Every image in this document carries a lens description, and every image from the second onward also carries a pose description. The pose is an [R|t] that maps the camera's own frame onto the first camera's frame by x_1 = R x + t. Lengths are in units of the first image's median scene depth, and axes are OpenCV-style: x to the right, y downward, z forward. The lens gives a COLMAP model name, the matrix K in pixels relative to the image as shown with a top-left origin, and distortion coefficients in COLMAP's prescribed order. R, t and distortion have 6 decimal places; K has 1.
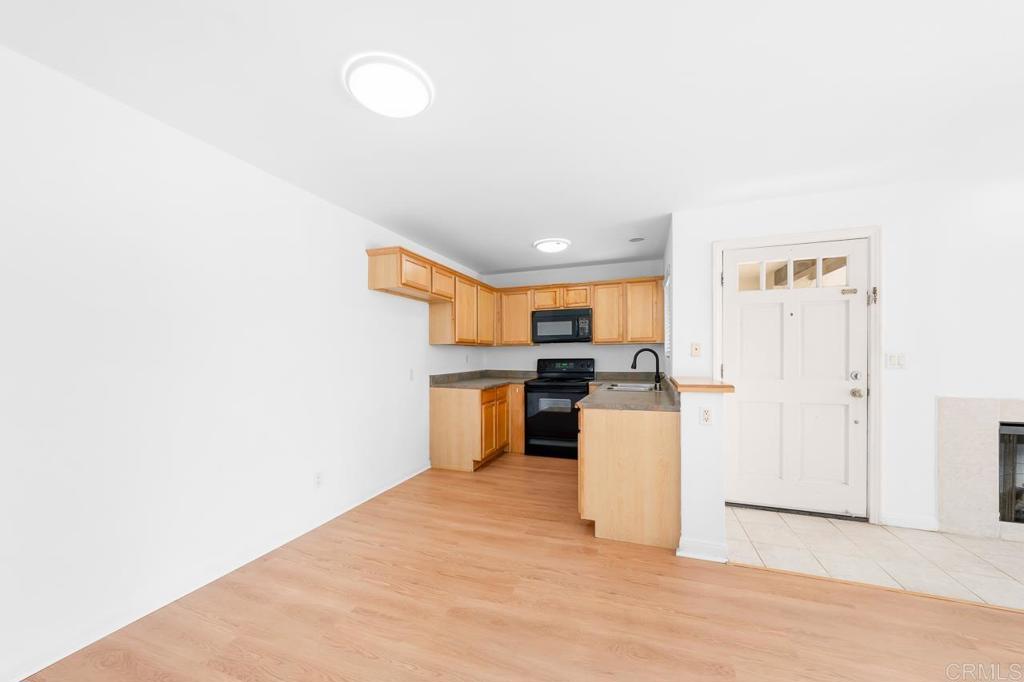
lens RADIAL K [[358.9, 0, 520.5], [0, 358.9, 354.7], [0, 0, 1]] dist [-0.000108, 0.000022]
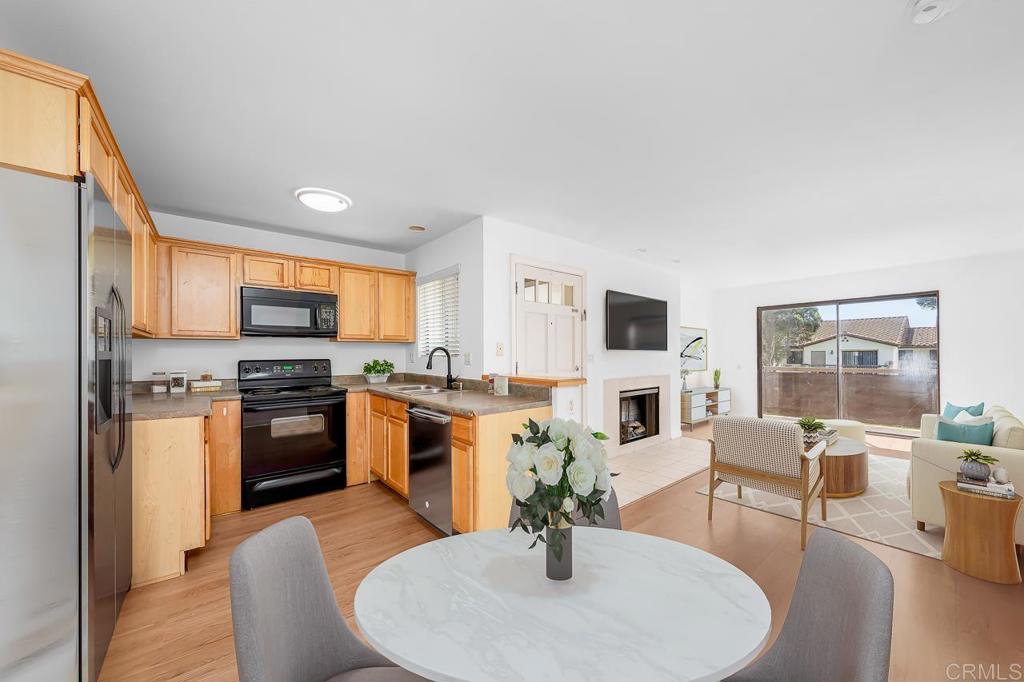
lens RADIAL K [[367.0, 0, 498.4], [0, 367.0, 353.4], [0, 0, 1]] dist [-0.000745, -0.000029]
pose [[0.537753, 0.004663, 0.843090, -0.324830], [0.000736, 0.999982, -0.006000, 0.004152], [-0.843102, 0.003847, 0.537740, 0.296732]]
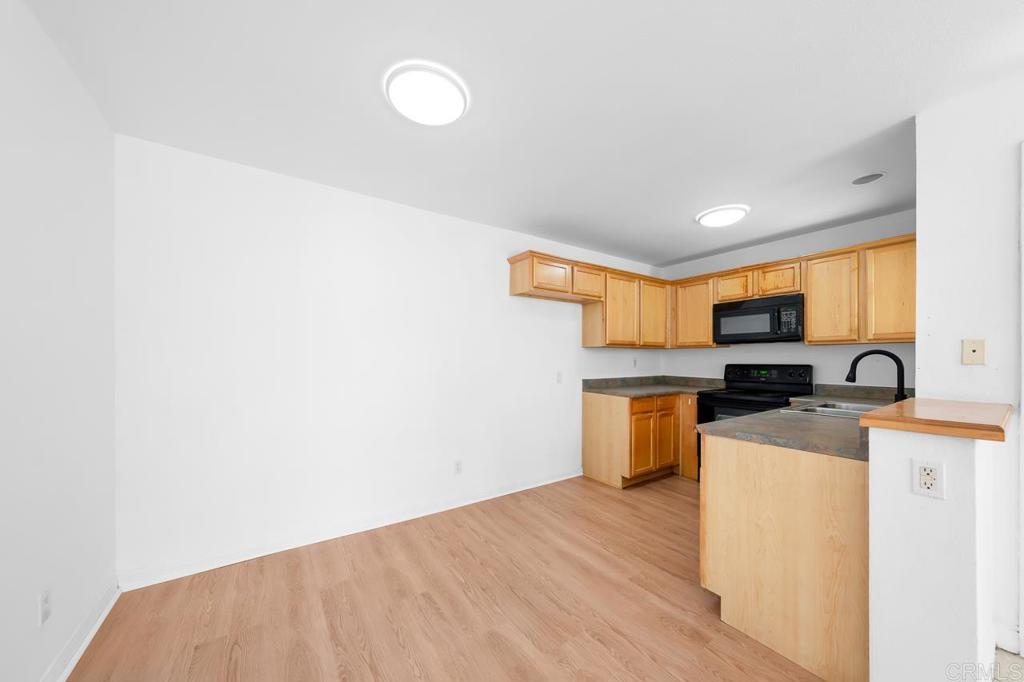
lens RADIAL K [[359.1, 0, 528.7], [0, 359.1, 356.9], [0, 0, 1]] dist [-0.001092, -0.000029]
pose [[0.820157, 0.005508, -0.572112, 0.179801], [-0.006833, 0.999977, -0.000167, -0.001324], [0.572097, 0.004046, 0.820176, 0.126850]]
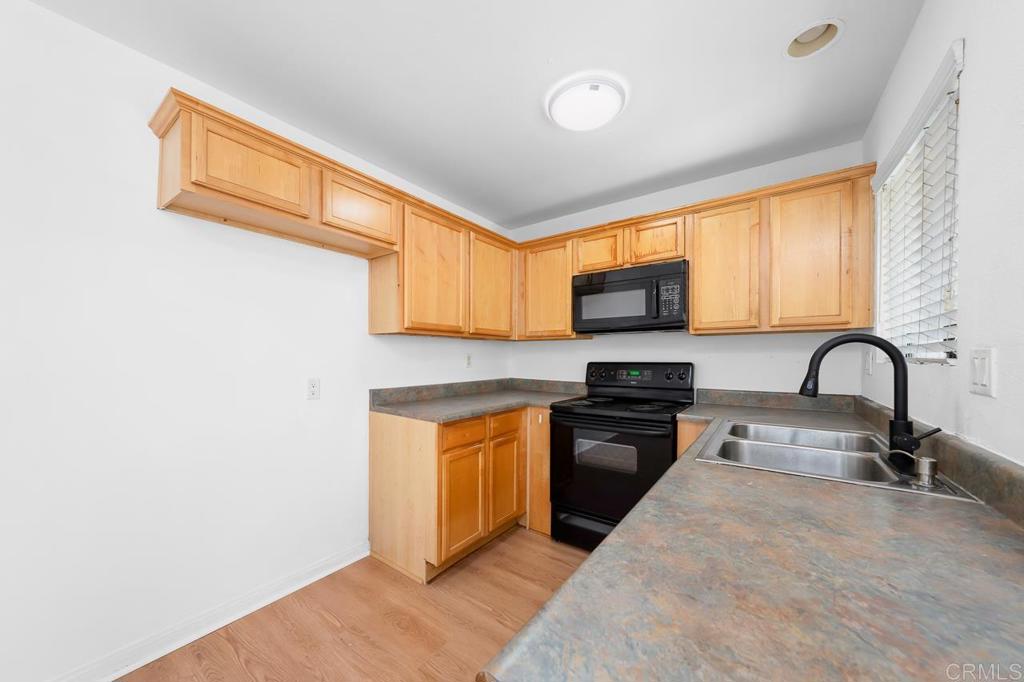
lens RADIAL K [[359.1, 0, 528.7], [0, 359.1, 356.9], [0, 0, 1]] dist [-0.001092, -0.000029]
pose [[0.966603, 0.008857, -0.256127, 0.128922], [-0.008469, 0.999961, 0.002616, 0.003292], [0.256140, -0.000360, 0.966640, 0.524451]]
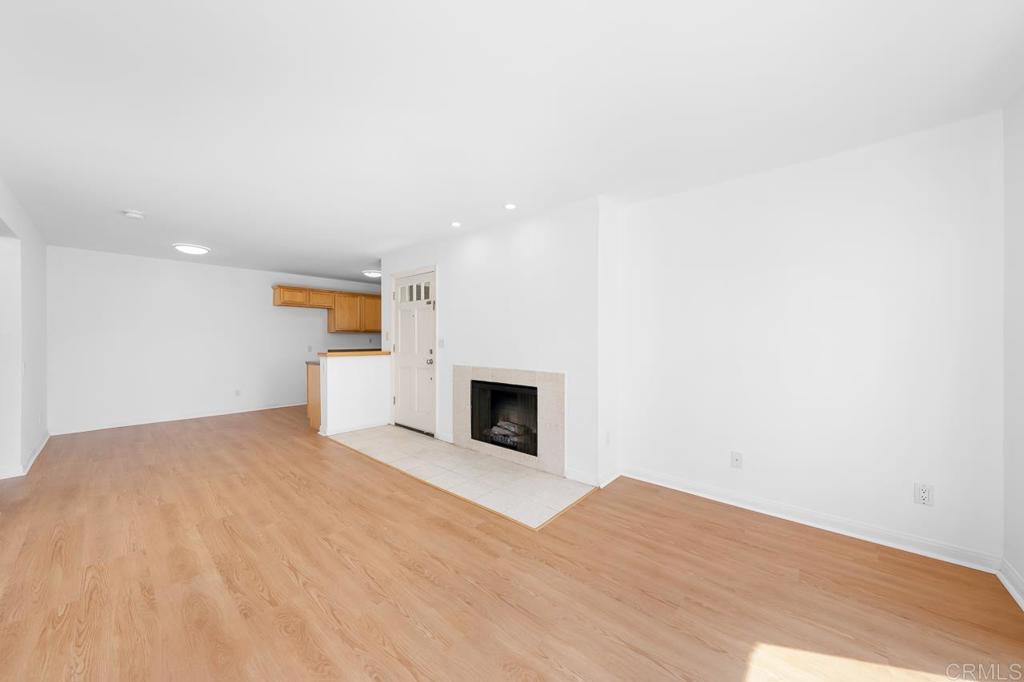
lens RADIAL K [[351.6, 0, 507.3], [0, 351.6, 337.9], [0, 0, 1]] dist [0.000232, 0.000090]
pose [[0.924231, 0.005799, -0.381789, 1.231496], [-0.006128, 0.999981, 0.000354, -0.006582], [0.381784, 0.002012, 0.924249, -0.268384]]
